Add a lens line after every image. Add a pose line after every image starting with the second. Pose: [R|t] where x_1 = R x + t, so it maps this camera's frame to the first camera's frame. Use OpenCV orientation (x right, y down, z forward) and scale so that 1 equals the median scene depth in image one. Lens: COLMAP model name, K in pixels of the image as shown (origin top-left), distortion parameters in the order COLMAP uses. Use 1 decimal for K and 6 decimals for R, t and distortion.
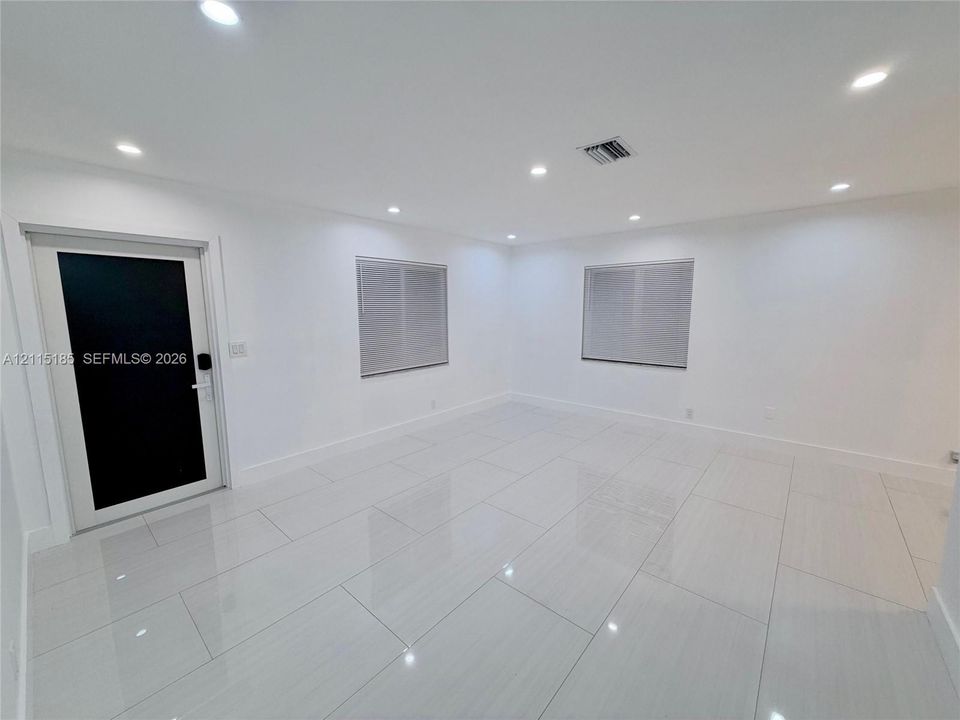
lens RADIAL K [[388.0, 0, 474.8], [0, 388.0, 363.9], [0, 0, 1]] dist [0.001898, 0.000173]
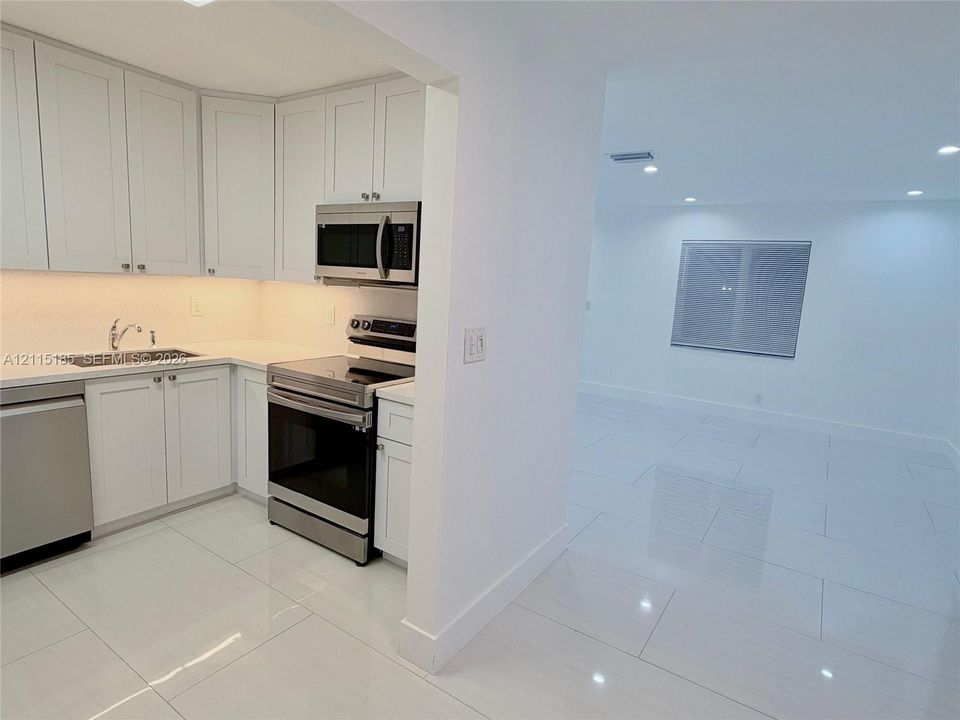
lens RADIAL K [[535.9, 0, 479.0], [0, 535.9, 360.5], [0, 0, 1]] dist [0.001422, -0.000141]
pose [[0.134113, 0.157609, -0.978352, 1.239010], [-0.205672, 0.970200, 0.128103, -0.006839], [0.969388, 0.184040, 0.162532, 0.204381]]
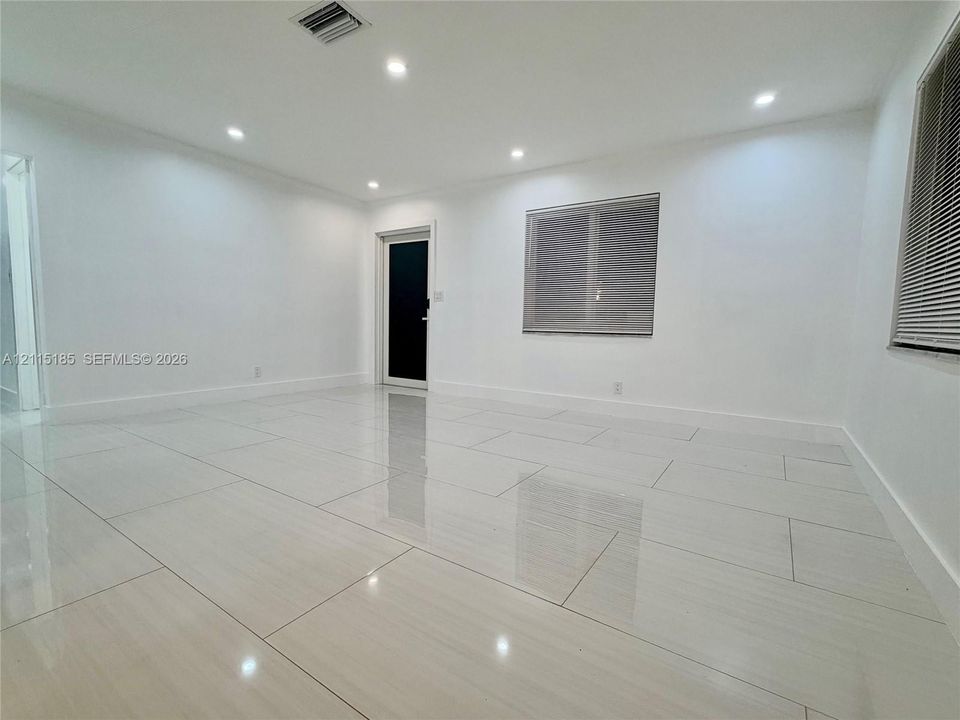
lens RADIAL K [[433.3, 0, 486.2], [0, 433.3, 360.8], [0, 0, 1]] dist [-0.016414, -0.000170]
pose [[0.148675, 0.096105, -0.984205, 0.825273], [-0.164958, 0.983732, 0.071140, 0.045345], [0.975031, 0.151776, 0.162109, 0.764581]]
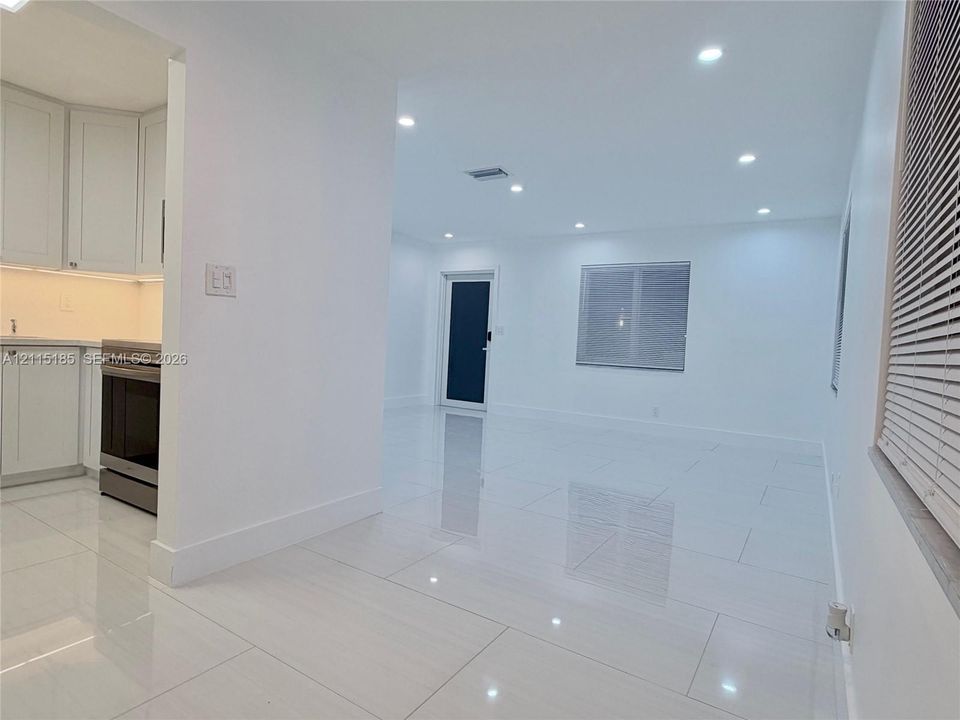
lens RADIAL K [[535.9, 0, 478.6], [0, 535.9, 357.7], [0, 0, 1]] dist [0.001422, -0.000141]
pose [[0.153276, 0.040245, -0.987364, 1.347473], [-0.196479, 0.980462, 0.009463, 0.061320], [0.968454, 0.192546, 0.158189, 0.456743]]
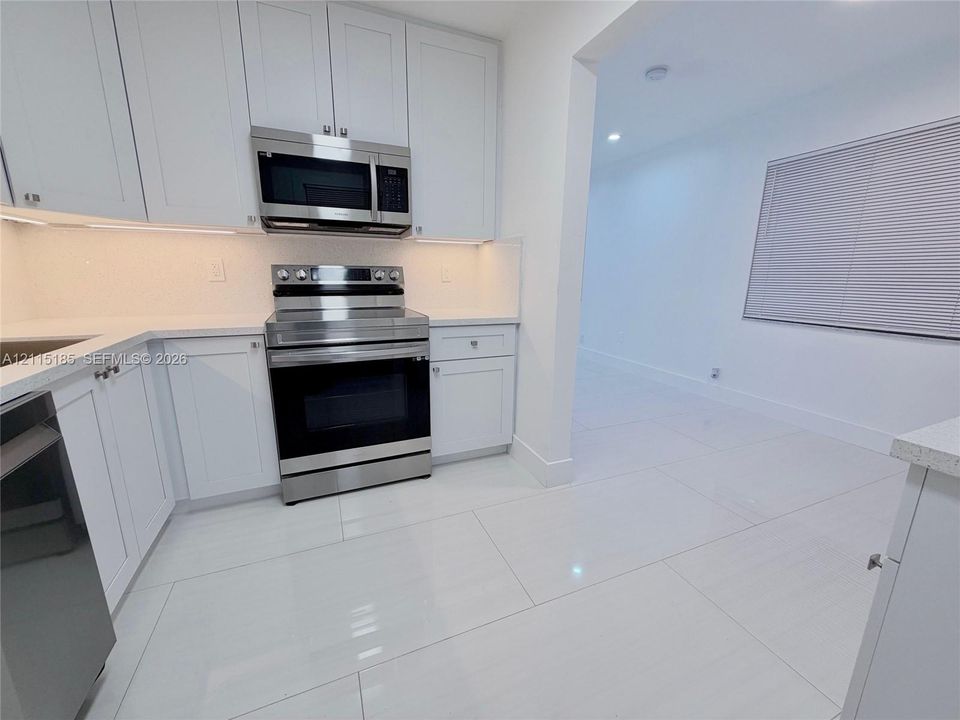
lens RADIAL K [[388.0, 0, 482.5], [0, 388.0, 362.4], [0, 0, 1]] dist [0.001898, 0.000173]
pose [[0.907612, 0.107758, -0.405745, 0.890858], [-0.076856, 0.992812, 0.091751, 0.134510], [0.412715, -0.052090, 0.909370, -0.245521]]
